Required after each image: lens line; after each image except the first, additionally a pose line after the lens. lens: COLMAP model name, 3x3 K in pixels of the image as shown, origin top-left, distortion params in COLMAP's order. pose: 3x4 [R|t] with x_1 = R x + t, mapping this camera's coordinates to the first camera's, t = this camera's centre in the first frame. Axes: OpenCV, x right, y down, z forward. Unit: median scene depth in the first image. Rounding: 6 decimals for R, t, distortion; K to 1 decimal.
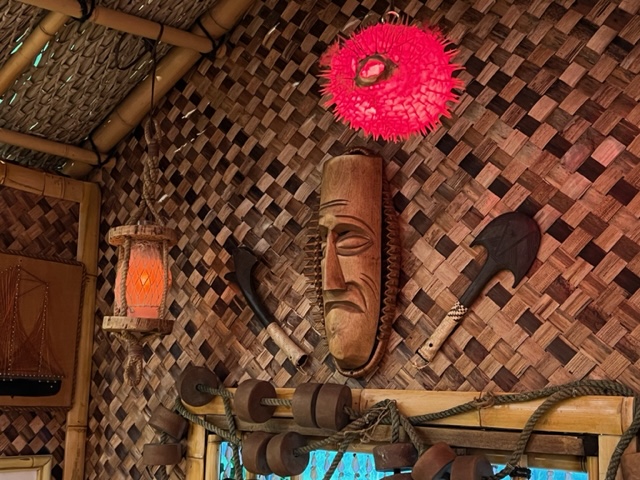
lens RADIAL K [[853.2, 0, 320.1], [0, 853.2, 236.7], [0, 0, 1]] dist [0.103755, 0.000000]
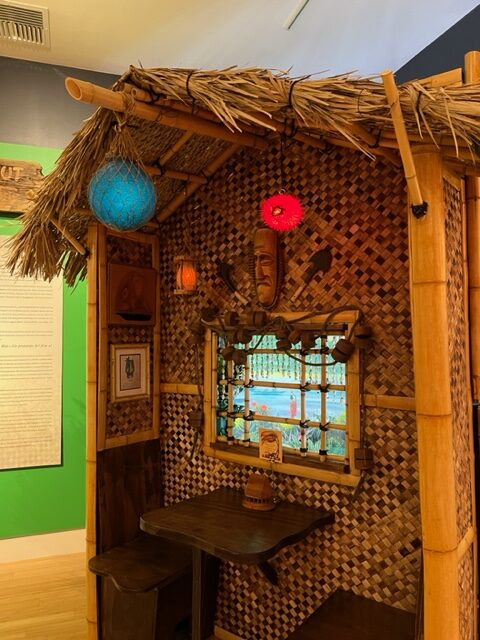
lens RADIAL K [[483.8, 0, 242.1], [0, 483.8, 325.6], [0, 0, 1]] dist [0.044493, -0.025895]
pose [[0.999550, -0.023010, 0.019264, -0.067513], [0.019544, 0.986271, 0.163975, -0.040356], [-0.022773, -0.163524, 0.986276, -0.518411]]
